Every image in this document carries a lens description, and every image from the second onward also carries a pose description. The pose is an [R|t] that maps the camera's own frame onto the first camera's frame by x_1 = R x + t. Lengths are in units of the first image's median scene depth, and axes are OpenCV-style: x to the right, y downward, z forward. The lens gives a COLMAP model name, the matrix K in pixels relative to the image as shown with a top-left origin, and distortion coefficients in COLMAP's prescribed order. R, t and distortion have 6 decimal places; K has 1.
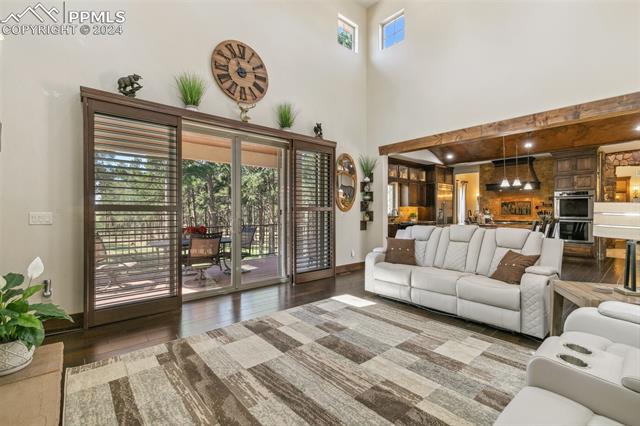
lens RADIAL K [[286.6, 0, 320.5], [0, 286.6, 213.1], [0, 0, 1]] dist [0.006573, -0.001732]
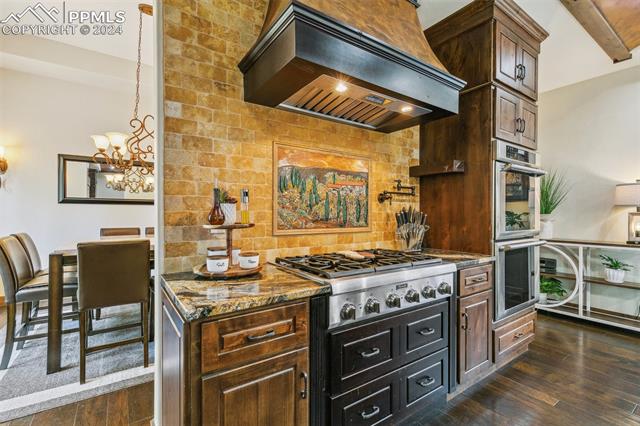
lens RADIAL K [[286.6, 0, 319.2], [0, 286.6, 213.5], [0, 0, 1]] dist [0.006573, -0.001732]
pose [[0.103174, 0.001444, 0.994662, 0.913399], [0.003830, 0.999991, -0.001849, -0.007409], [-0.994656, 0.004000, 0.103168, 1.997196]]
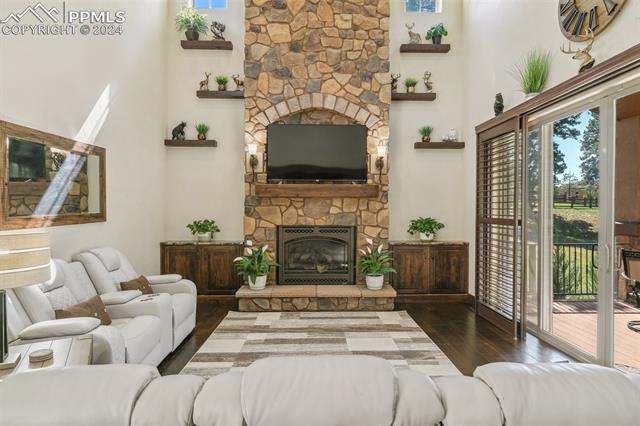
lens RADIAL K [[366.4, 0, 323.5], [0, 366.4, 213.2], [0, 0, 1]] dist [0.001330, -0.003800]
pose [[-0.632805, 0.009864, -0.774248, 0.622775], [-0.001642, 0.999900, 0.014081, -0.050881], [0.774309, 0.010182, -0.632725, 1.061776]]
